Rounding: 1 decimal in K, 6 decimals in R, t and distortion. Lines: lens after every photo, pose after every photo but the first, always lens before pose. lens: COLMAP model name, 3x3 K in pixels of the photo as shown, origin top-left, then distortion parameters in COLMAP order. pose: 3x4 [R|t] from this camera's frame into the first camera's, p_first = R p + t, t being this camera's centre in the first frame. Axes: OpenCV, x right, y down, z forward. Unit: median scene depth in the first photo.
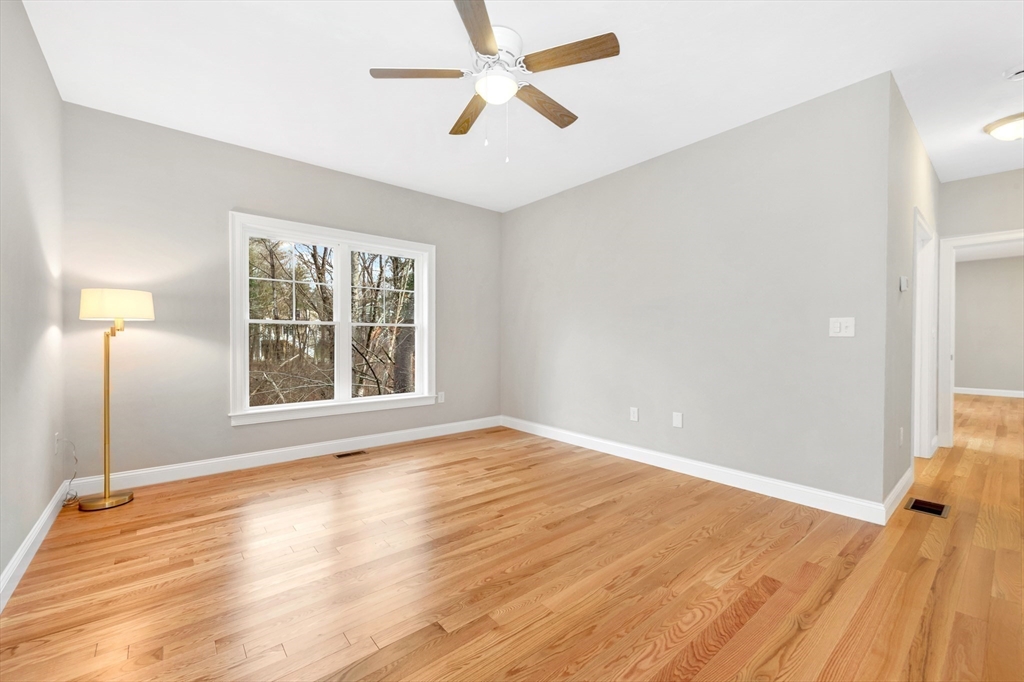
lens RADIAL K [[389.8, 0, 512.0], [0, 389.8, 341.0], [0, 0, 1]] dist [0.000512, 0.000012]
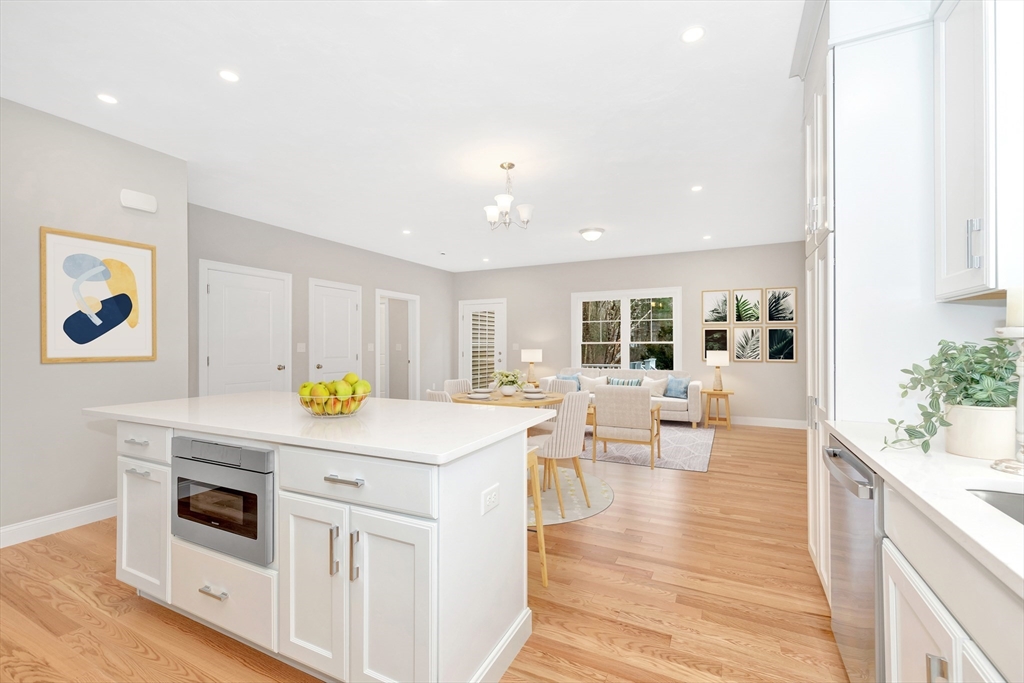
lens RADIAL K [[436.1, 0, 512.0], [0, 436.1, 341.5], [0, 0, 1]] dist [0.001007, 0.000029]
pose [[0.437406, -0.026255, -0.898881, 1.078238], [-0.009020, 0.999395, -0.033580, 0.019540], [0.899219, 0.022796, 0.436905, -0.292148]]
